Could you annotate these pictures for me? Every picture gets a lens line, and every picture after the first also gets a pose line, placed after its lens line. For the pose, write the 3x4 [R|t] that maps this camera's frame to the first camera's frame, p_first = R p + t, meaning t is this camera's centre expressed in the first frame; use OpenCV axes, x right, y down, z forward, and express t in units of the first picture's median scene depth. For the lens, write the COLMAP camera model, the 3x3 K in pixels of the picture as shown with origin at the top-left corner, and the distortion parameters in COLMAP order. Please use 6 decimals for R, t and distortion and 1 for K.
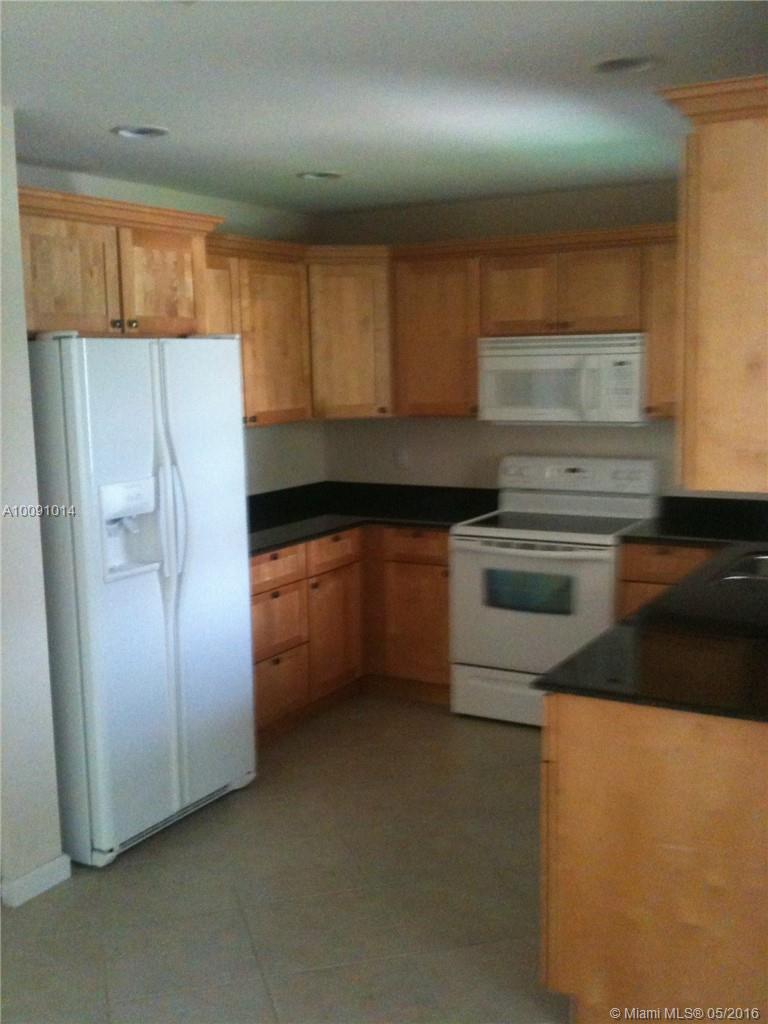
lens RADIAL K [[1082.1, 0, 384.0], [0, 1082.1, 512.0], [0, 0, 1]] dist [0.014812, -0.000076]
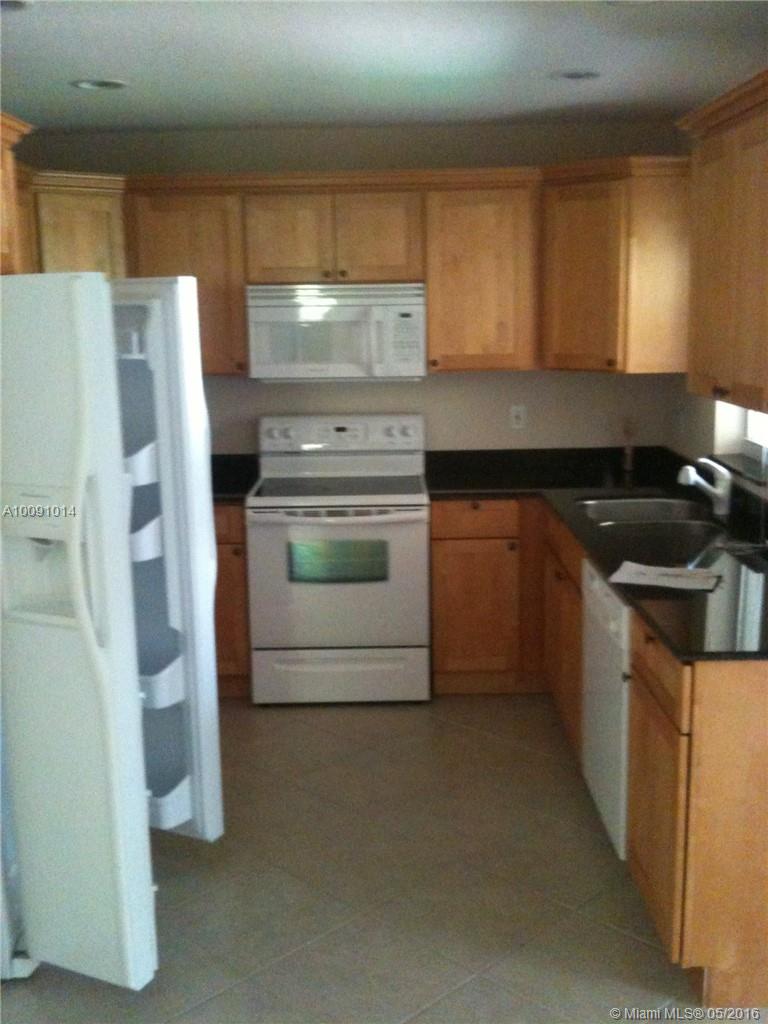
lens RADIAL K [[1107.2, 0, 384.6], [0, 1107.2, 539.2], [0, 0, 1]] dist [-0.011120, -0.044536]
pose [[0.863806, -0.098483, 0.494105, -0.297924], [0.068556, 0.994563, 0.078381, -0.017417], [-0.499138, -0.033832, 0.865862, 0.151297]]
